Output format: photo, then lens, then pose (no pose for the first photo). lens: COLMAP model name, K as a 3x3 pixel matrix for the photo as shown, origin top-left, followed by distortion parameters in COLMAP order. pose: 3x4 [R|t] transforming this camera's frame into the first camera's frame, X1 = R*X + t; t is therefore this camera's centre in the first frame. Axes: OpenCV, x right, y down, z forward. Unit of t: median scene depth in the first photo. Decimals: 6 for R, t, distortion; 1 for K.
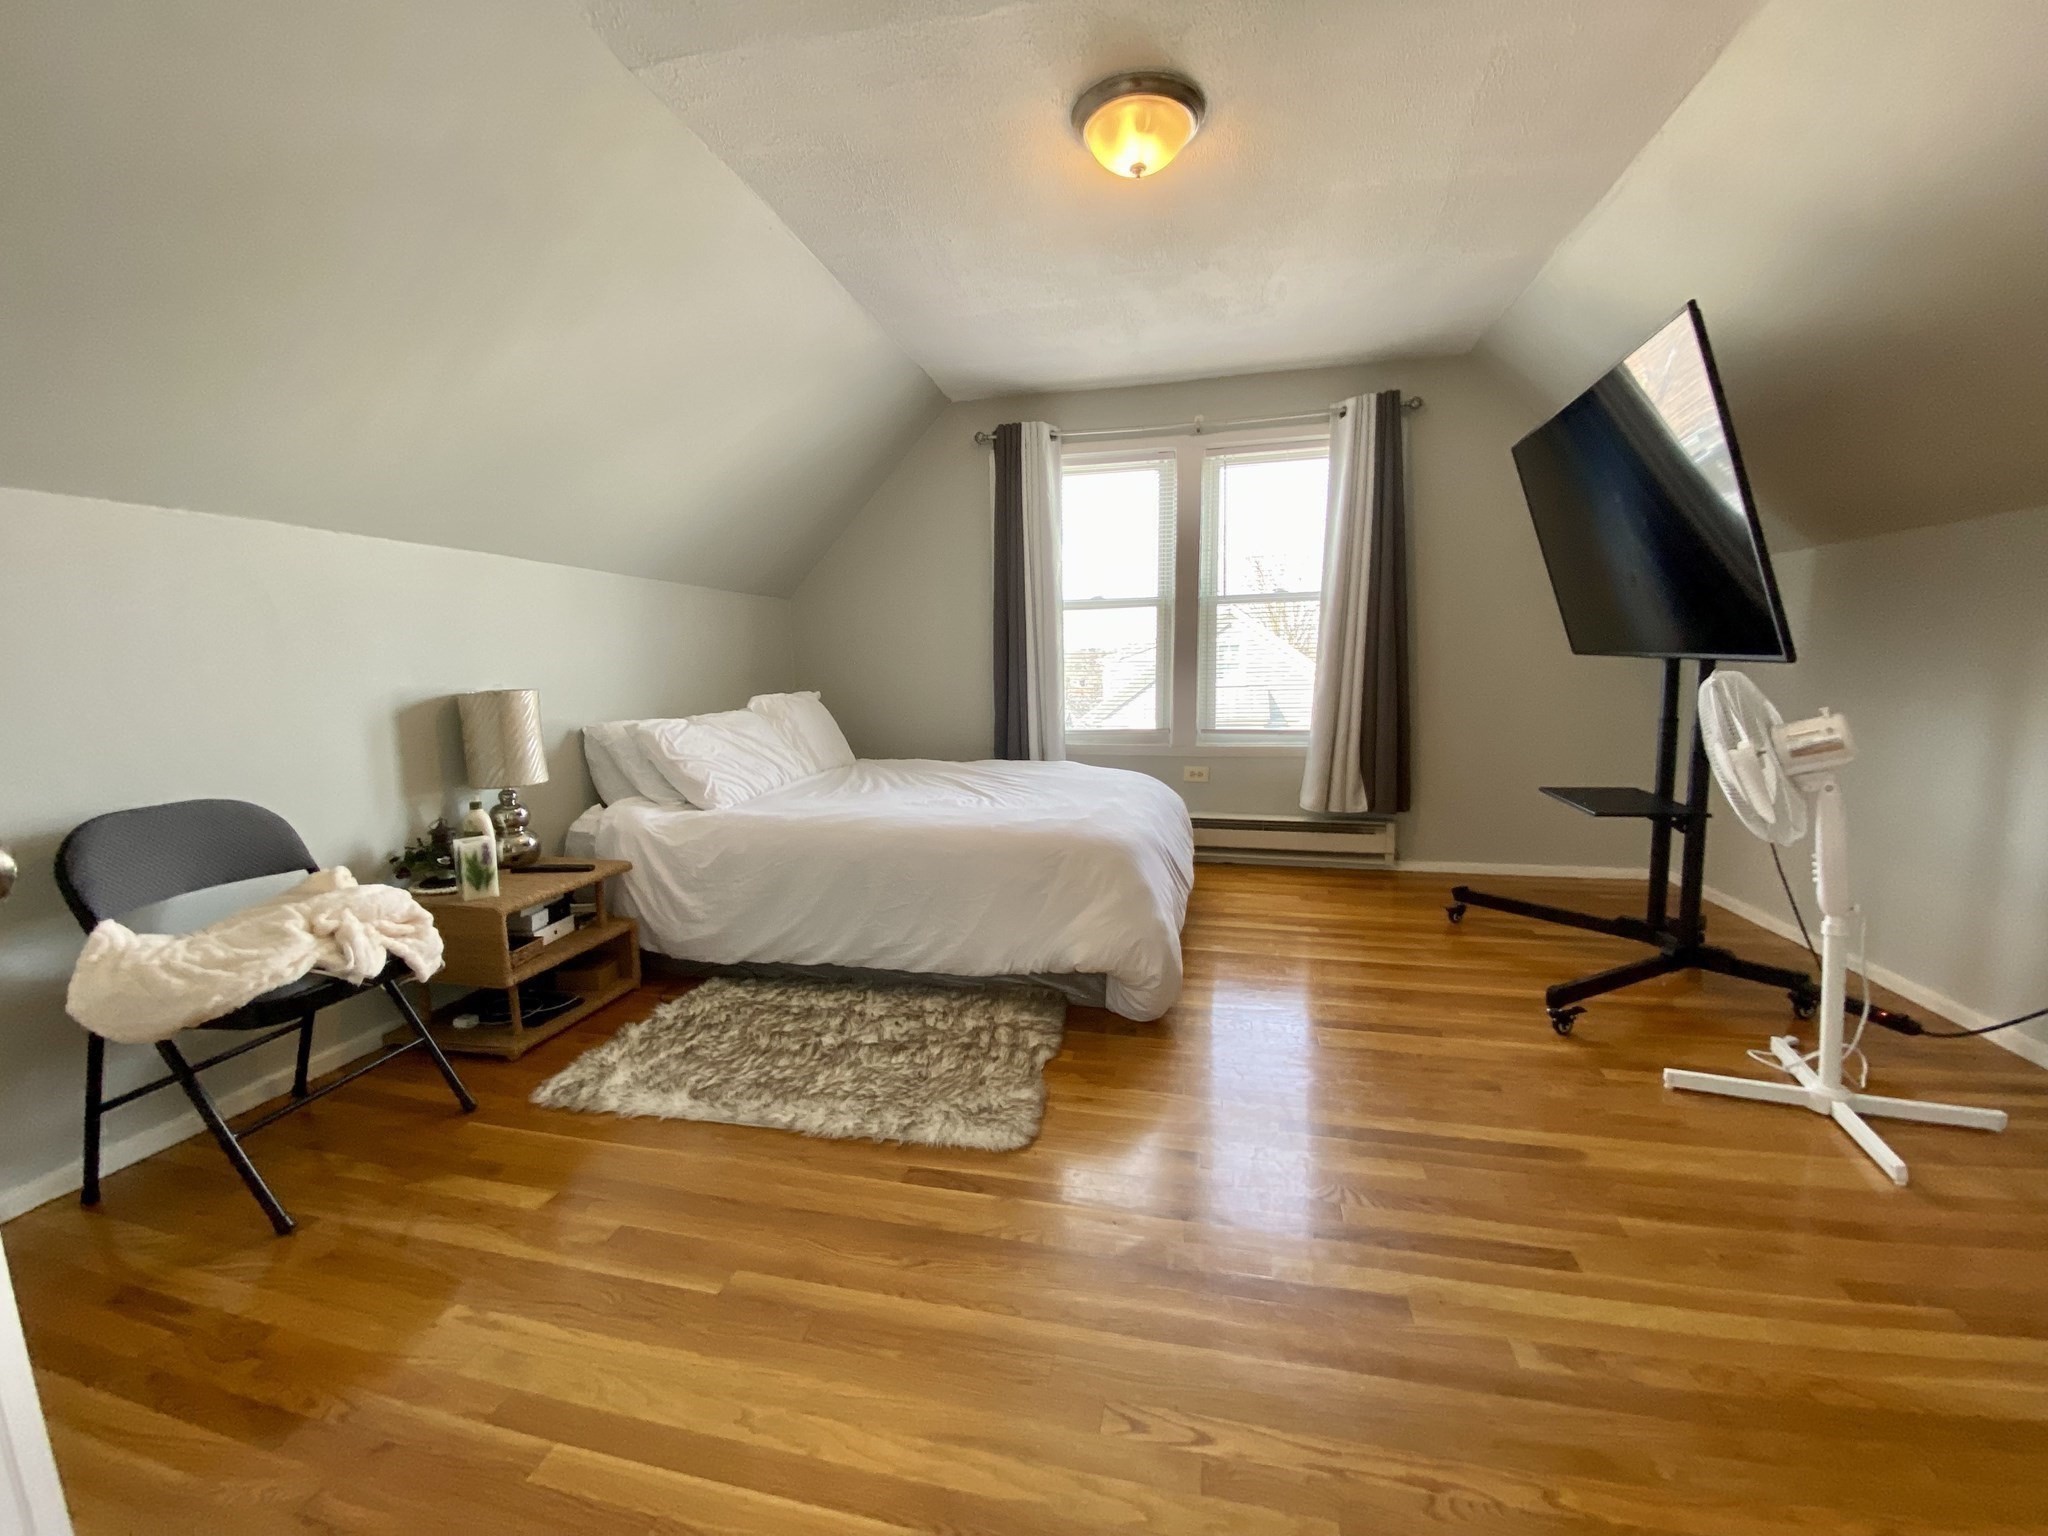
lens RADIAL K [[828.3, 0, 1016.2], [0, 828.3, 760.8], [0, 0, 1]] dist [0.002095, -0.012267]
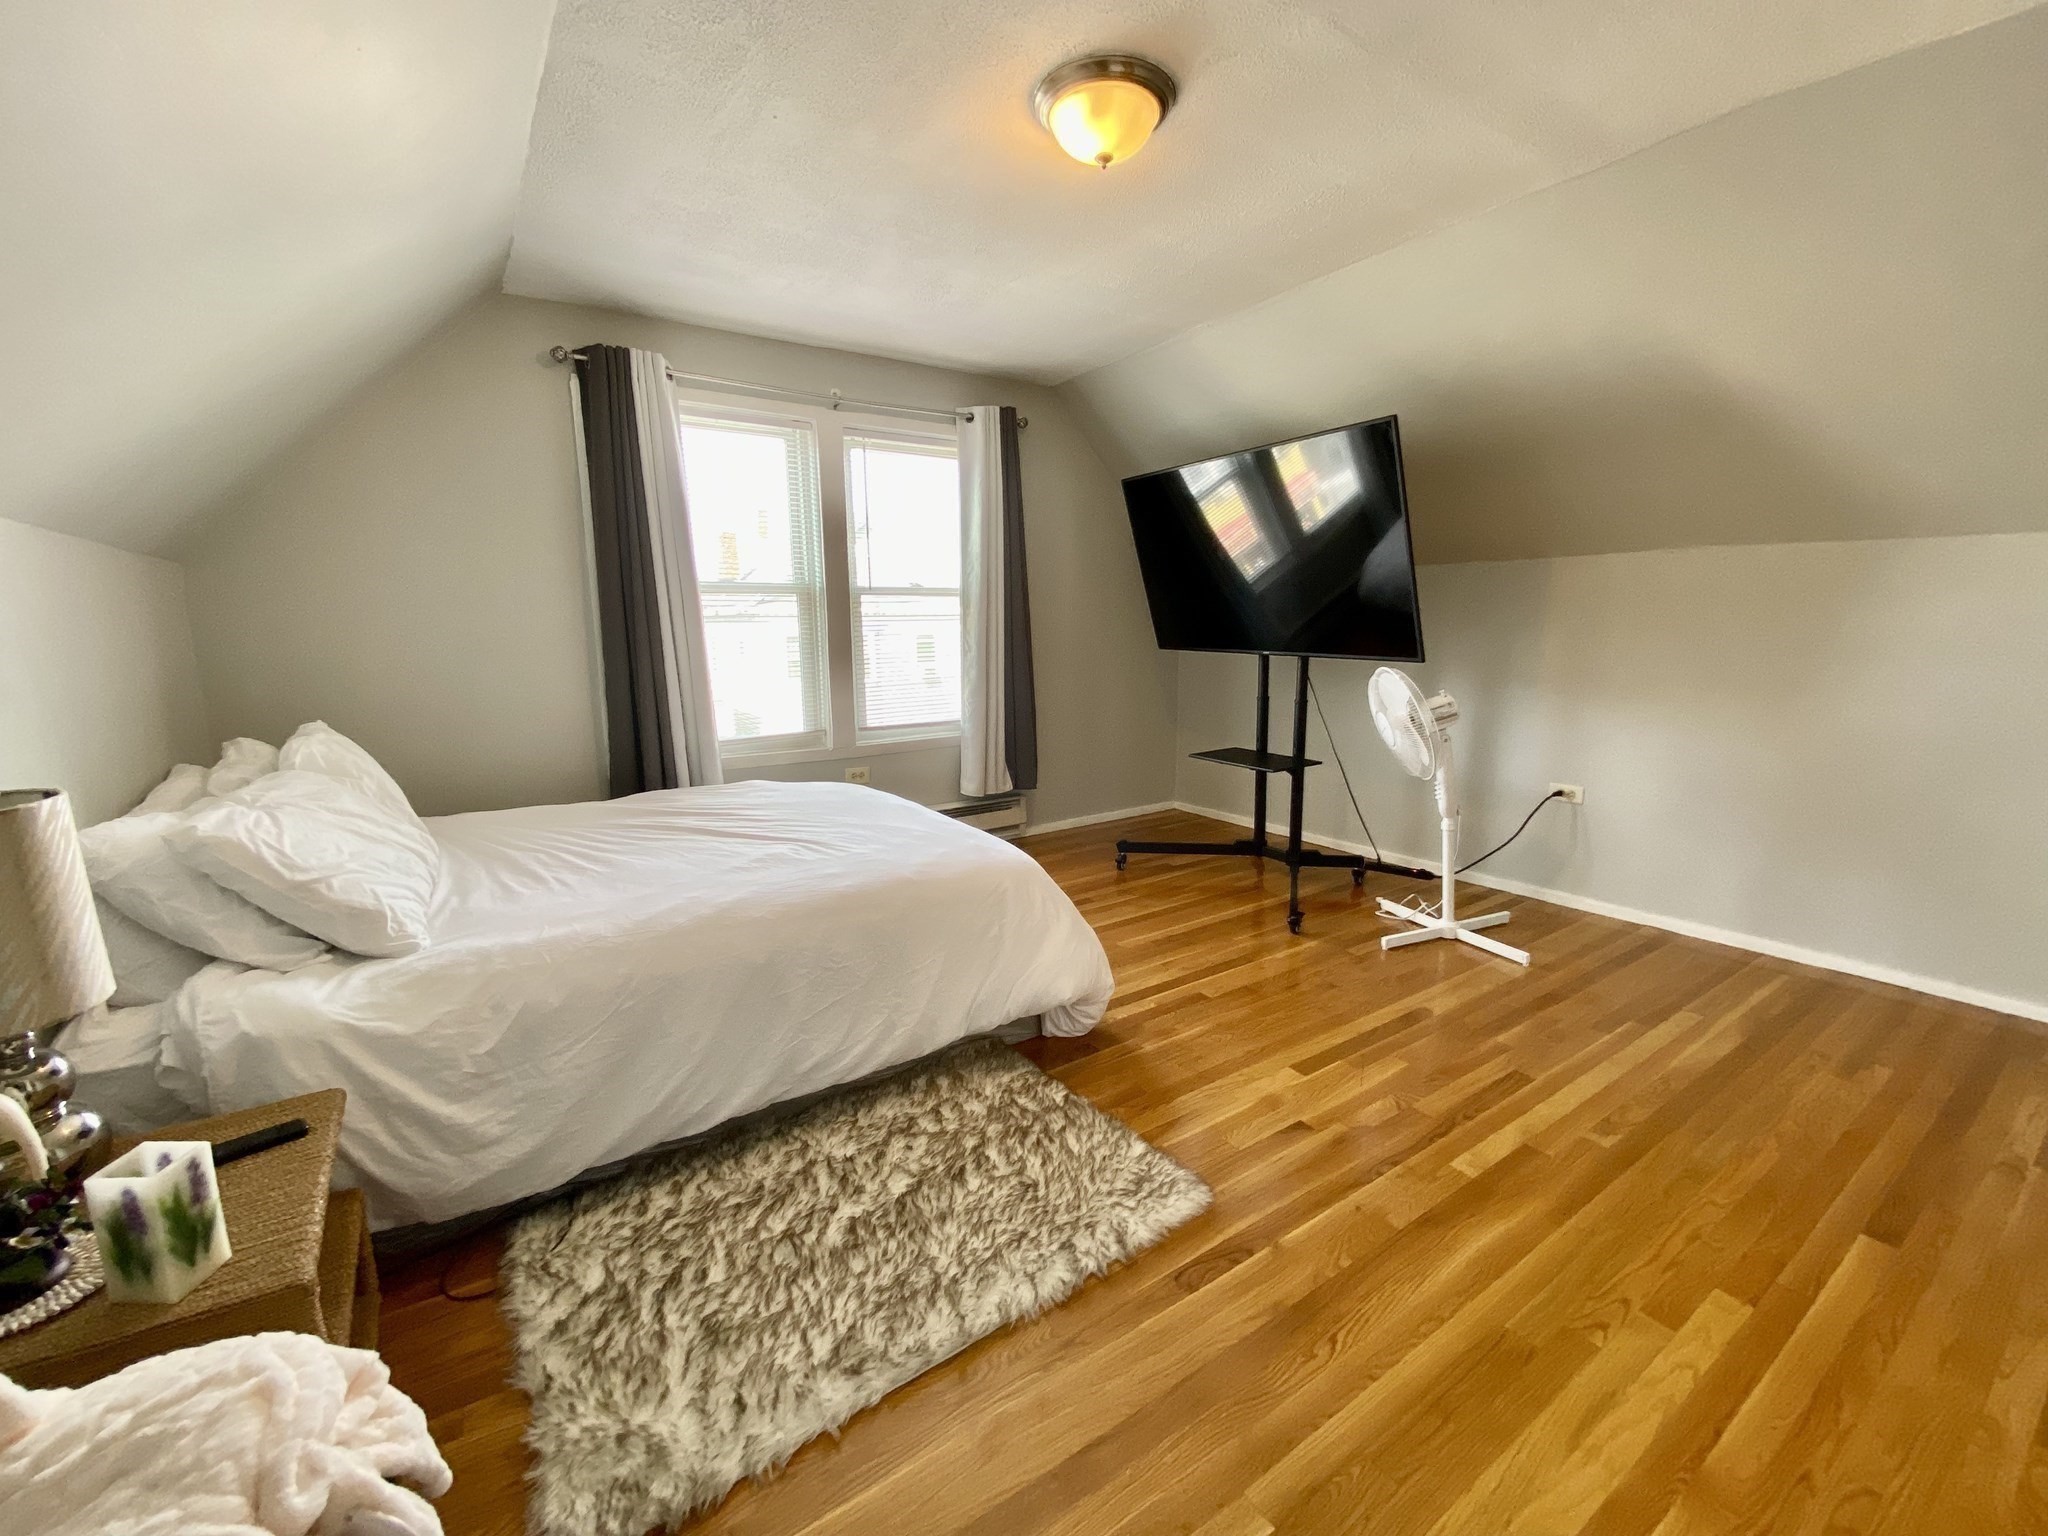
lens RADIAL K [[828.3, 0, 1037.7], [0, 828.3, 761.9], [0, 0, 1]] dist [0.002095, -0.012267]
pose [[0.681028, -0.114799, 0.723202, -0.509915], [0.088100, 0.993306, 0.074711, -0.081744], [-0.726938, 0.012834, 0.686583, 0.316694]]
